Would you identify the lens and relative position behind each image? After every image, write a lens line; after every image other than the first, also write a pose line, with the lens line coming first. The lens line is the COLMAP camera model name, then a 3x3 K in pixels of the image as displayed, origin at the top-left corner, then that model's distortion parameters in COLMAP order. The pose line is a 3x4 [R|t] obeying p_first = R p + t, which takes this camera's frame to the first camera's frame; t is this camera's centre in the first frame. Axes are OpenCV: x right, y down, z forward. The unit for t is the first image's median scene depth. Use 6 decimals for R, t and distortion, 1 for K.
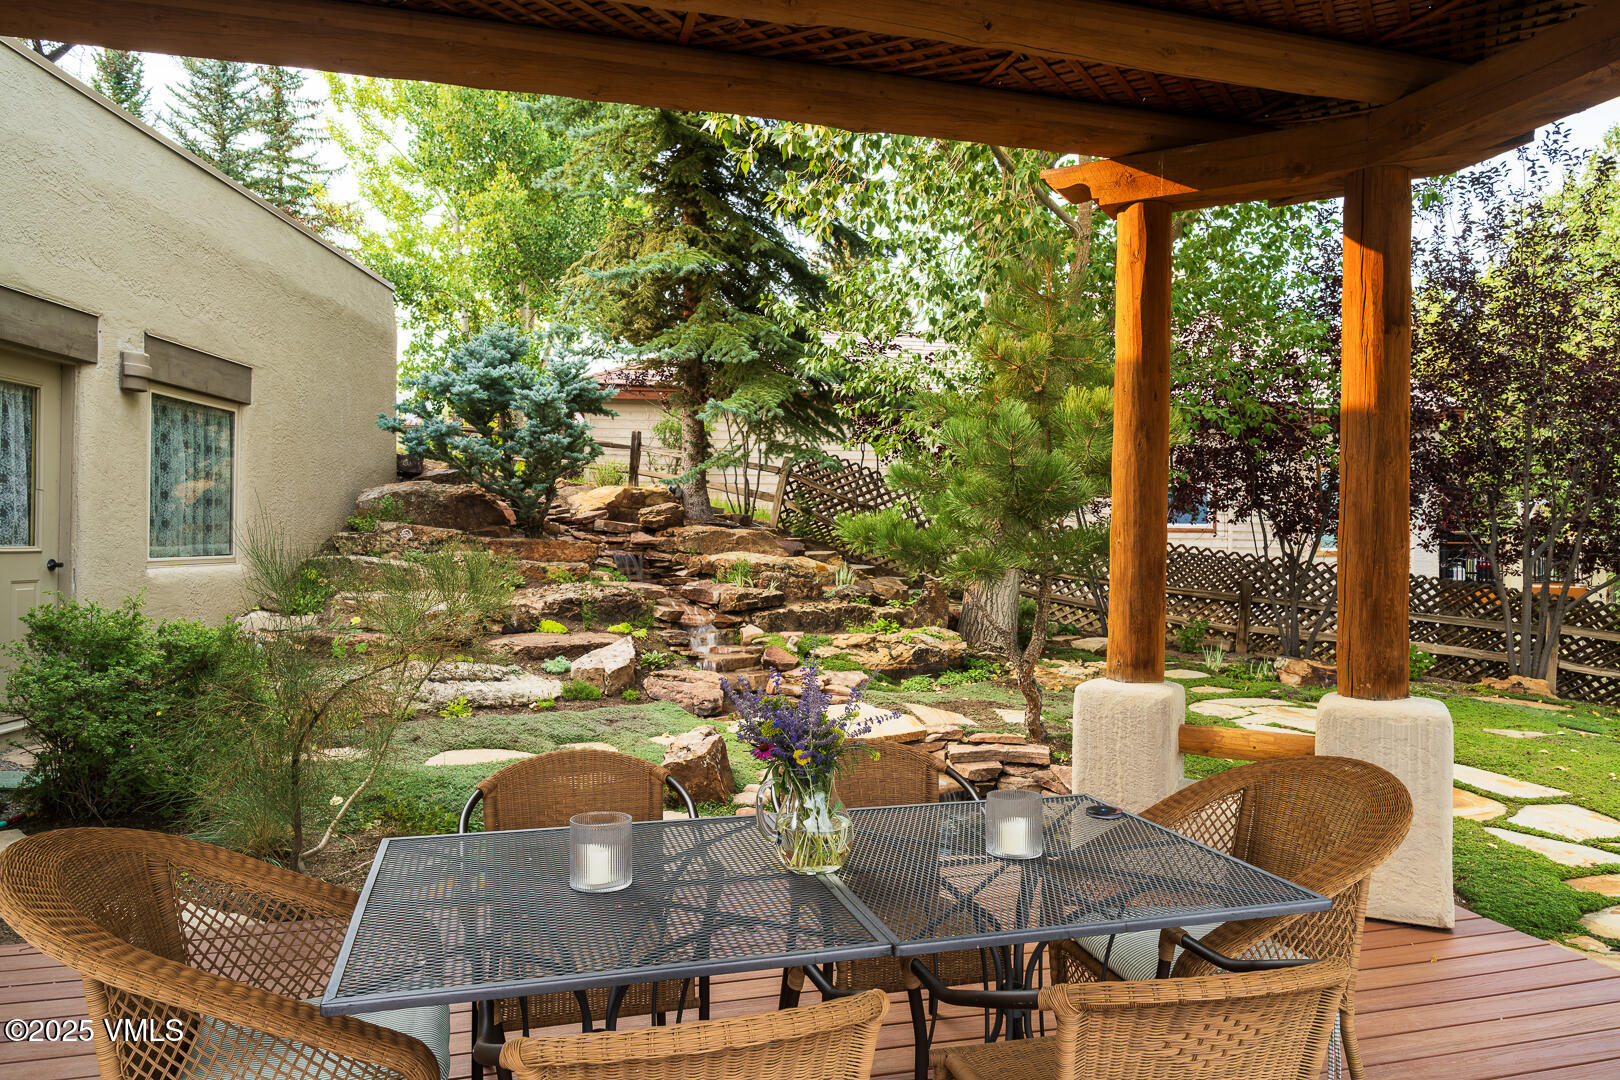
lens RADIAL K [[1077.7, 0, 811.1], [0, 1077.7, 537.6], [0, 0, 1]] dist [0.001729, 0.002405]
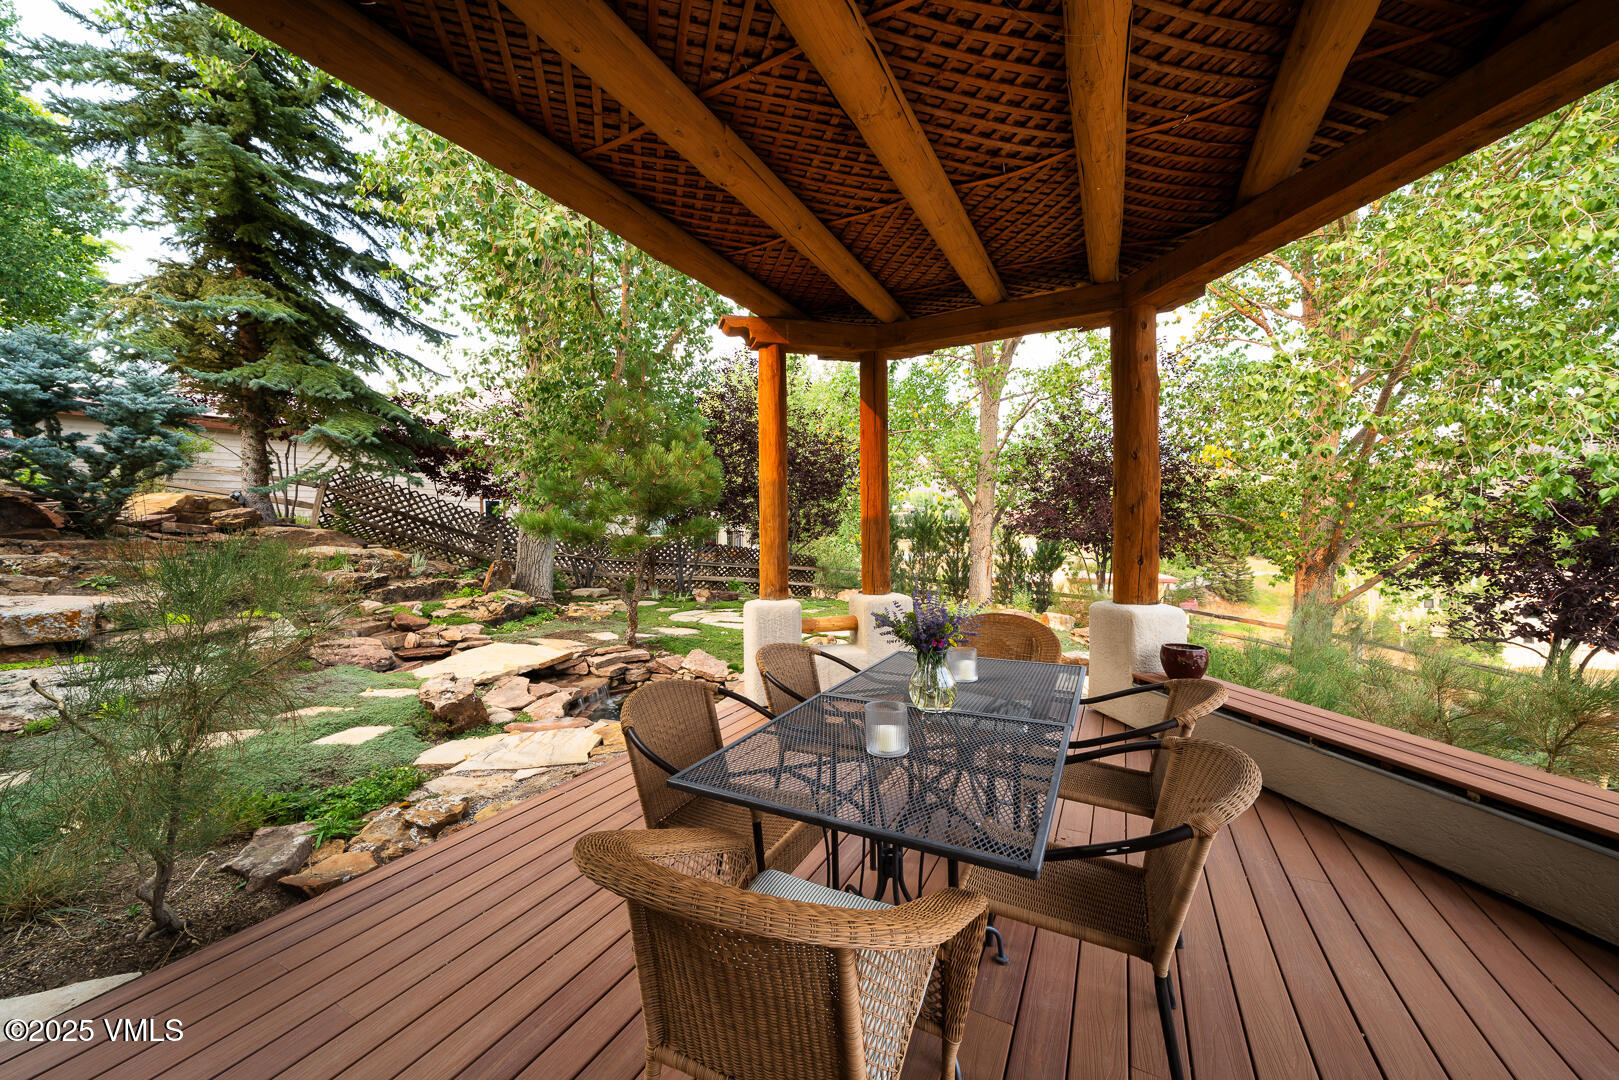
lens RADIAL K [[583.3, 0, 802.7], [0, 583.3, 542.0], [0, 0, 1]] dist [-0.008794, 0.000907]
pose [[0.698677, -0.033127, 0.714670, -0.196200], [0.021847, 0.999449, 0.024970, 0.004032], [-0.715104, -0.001833, 0.699016, 0.127078]]
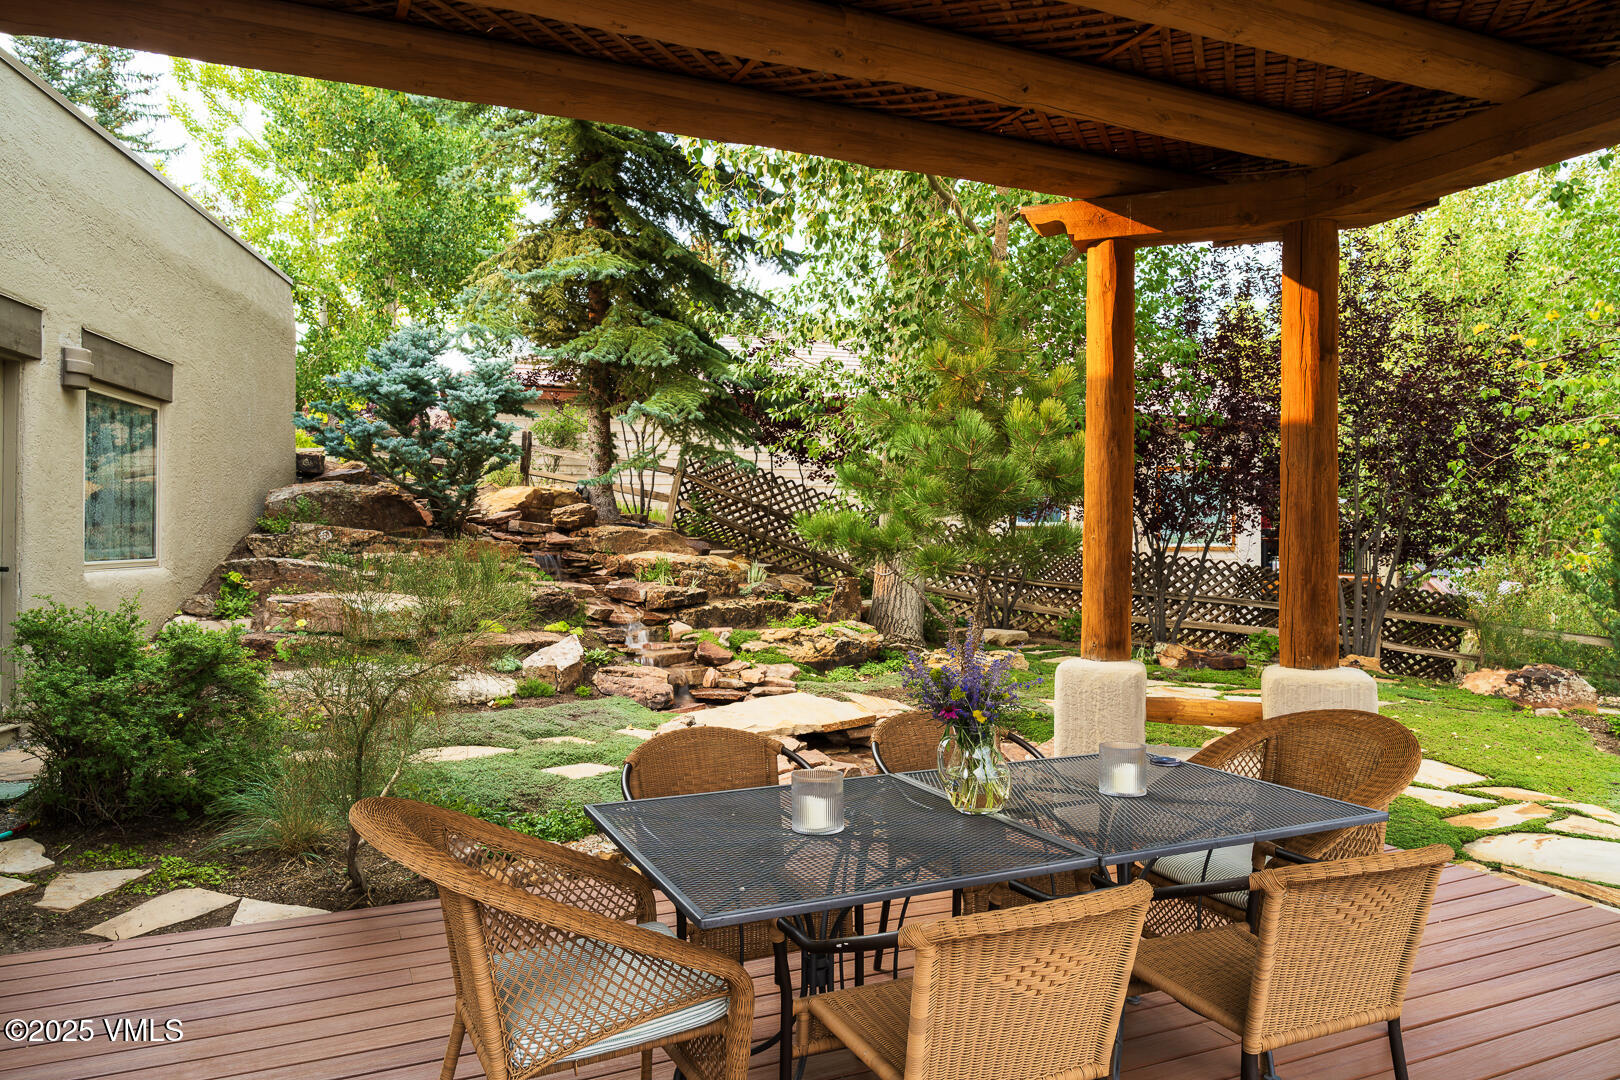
lens RADIAL K [[1077.7, 0, 811.0], [0, 1077.7, 535.8], [0, 0, 1]] dist [0.001729, 0.002405]
pose [[0.988325, -0.006009, 0.152243, -0.090019], [0.006230, 0.999980, -0.000979, 0.000706], [-0.152234, 0.001916, 0.988343, -0.038174]]
